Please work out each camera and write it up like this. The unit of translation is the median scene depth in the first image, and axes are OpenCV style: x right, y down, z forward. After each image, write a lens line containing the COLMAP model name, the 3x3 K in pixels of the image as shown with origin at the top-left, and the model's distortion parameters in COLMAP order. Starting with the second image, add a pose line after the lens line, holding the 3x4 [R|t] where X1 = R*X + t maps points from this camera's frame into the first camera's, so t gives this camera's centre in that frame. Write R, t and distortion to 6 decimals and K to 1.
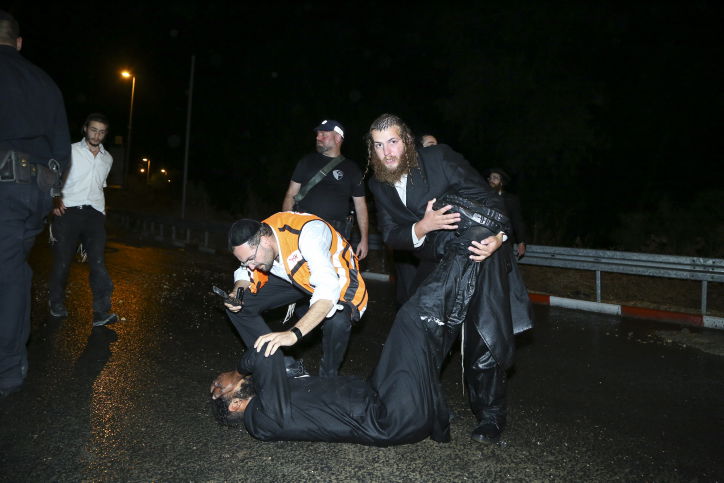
lens RADIAL K [[507.8, 0, 364.4], [0, 507.8, 243.8], [0, 0, 1]] dist [-0.063700, 0.014733]
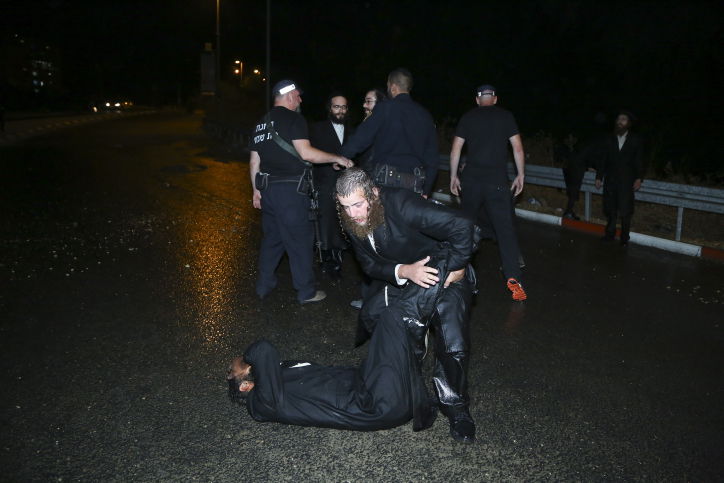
lens RADIAL K [[507.8, 0, 356.0], [0, 507.8, 243.8], [0, 0, 1]] dist [-0.063700, 0.014733]
pose [[0.977424, 0.029413, -0.209229, 0.081285], [0.016770, 0.976338, 0.215597, -0.087947], [0.210619, -0.214238, 0.953804, 0.000088]]
